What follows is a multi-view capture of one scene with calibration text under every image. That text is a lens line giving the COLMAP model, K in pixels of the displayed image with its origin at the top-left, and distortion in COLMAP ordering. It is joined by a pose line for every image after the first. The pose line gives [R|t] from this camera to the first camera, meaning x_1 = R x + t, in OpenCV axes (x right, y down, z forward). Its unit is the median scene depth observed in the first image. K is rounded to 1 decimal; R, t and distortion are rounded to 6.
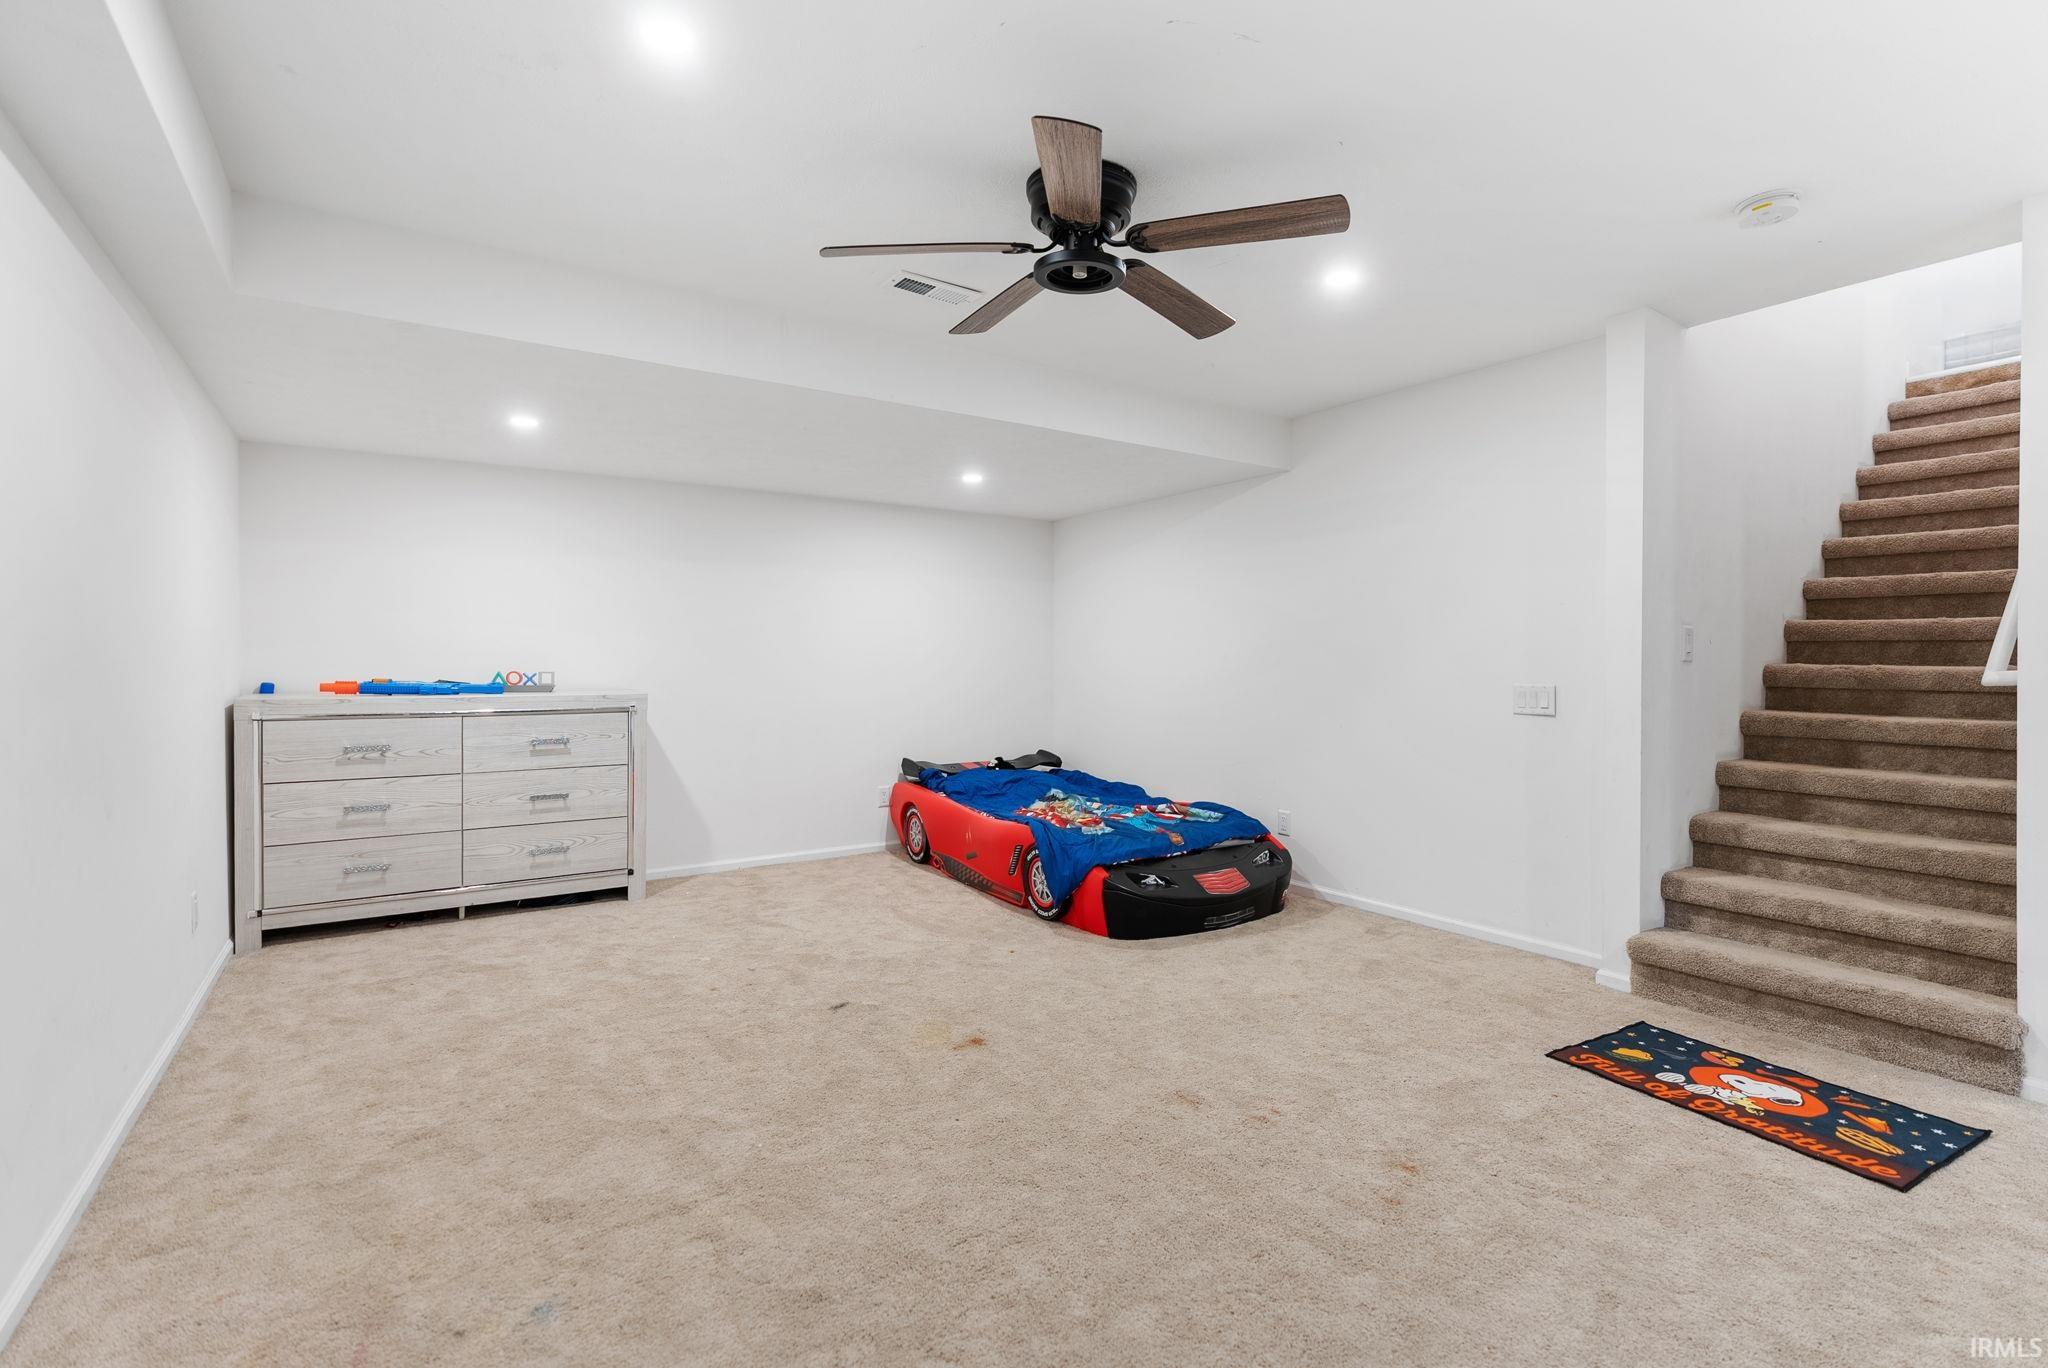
lens RADIAL K [[941.9, 0, 1034.2], [0, 941.9, 683.5], [0, 0, 1]] dist [-0.021202, 0.011578]
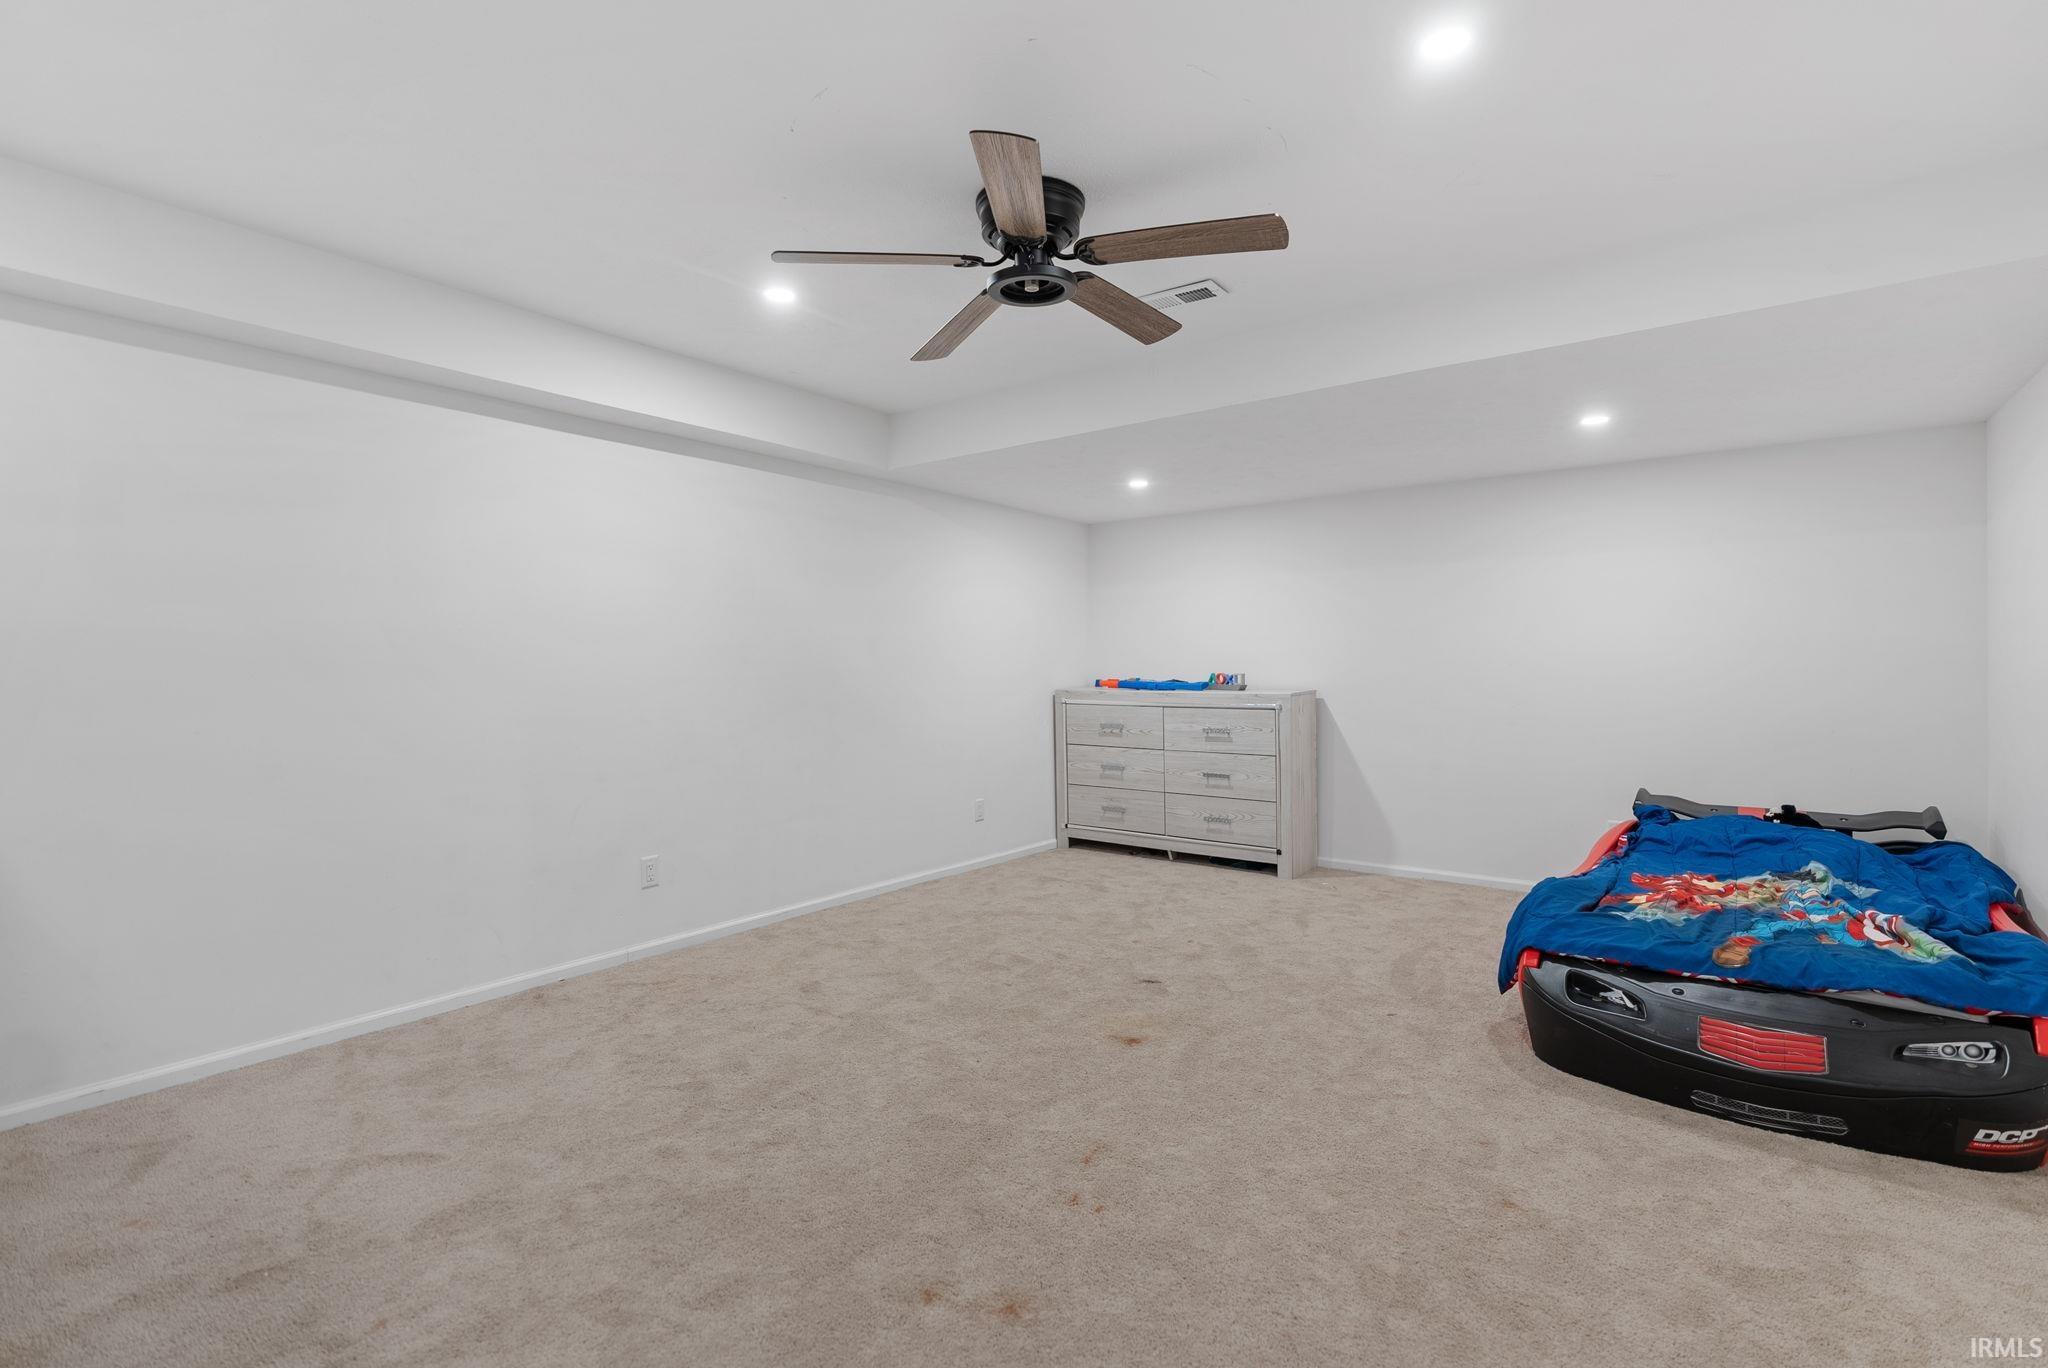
lens RADIAL K [[941.9, 0, 1034.2], [0, 941.9, 683.5], [0, 0, 1]] dist [-0.021202, 0.011578]
pose [[0.320791, 0.016162, -0.947012, 0.618466], [-0.016083, 0.999803, 0.011615, -0.010892], [0.947013, 0.011505, 0.320988, 0.409924]]
